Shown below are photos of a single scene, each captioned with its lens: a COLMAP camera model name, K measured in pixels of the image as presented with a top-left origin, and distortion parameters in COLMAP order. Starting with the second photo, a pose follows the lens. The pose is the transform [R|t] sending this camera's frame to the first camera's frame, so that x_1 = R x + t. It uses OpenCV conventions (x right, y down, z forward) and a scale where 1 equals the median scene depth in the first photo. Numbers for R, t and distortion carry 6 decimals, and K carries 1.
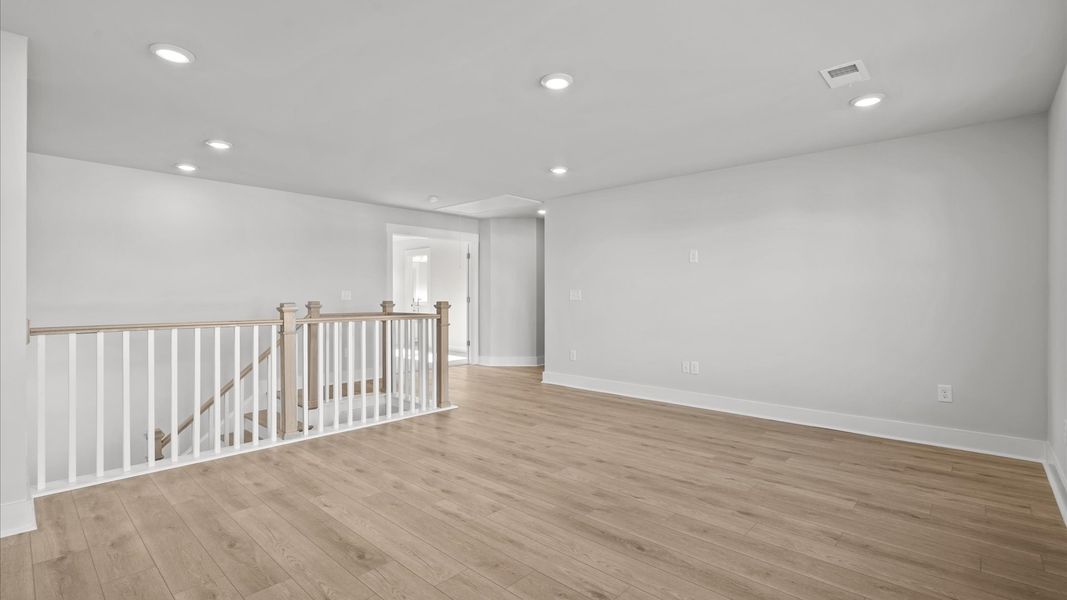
lens RADIAL K [[486.6, 0, 534.2], [0, 486.6, 296.4], [0, 0, 1]] dist [-0.004138, -0.000387]
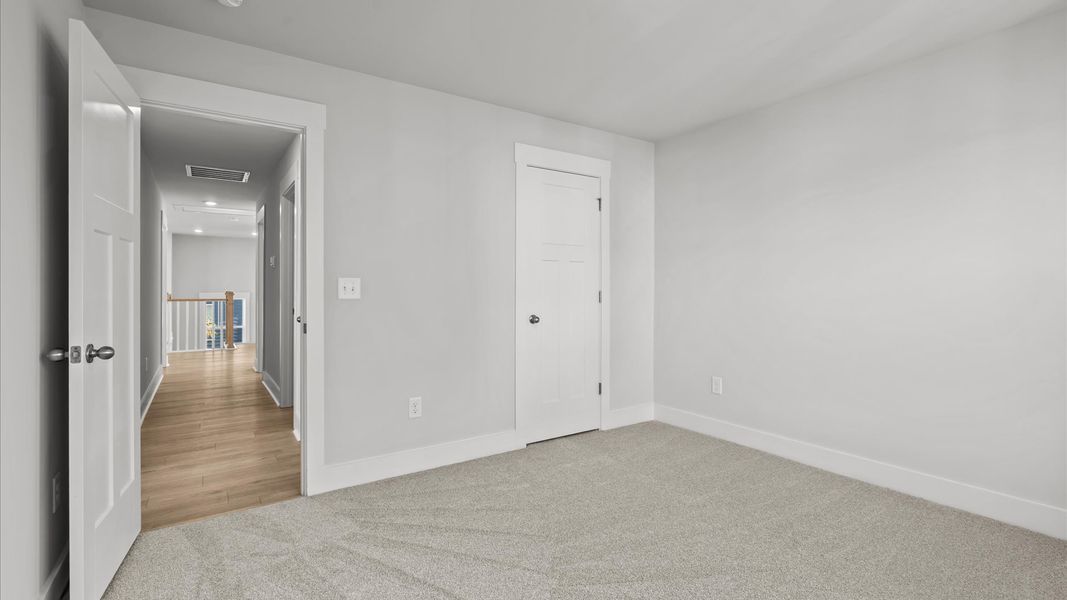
lens RADIAL K [[486.6, 0, 538.3], [0, 486.6, 296.9], [0, 0, 1]] dist [-0.004138, -0.000387]
pose [[-0.236096, 0.014877, -0.971616, 1.208103], [-0.003496, 0.999863, 0.016159, -0.004064], [0.971724, 0.007212, -0.236011, 3.223361]]
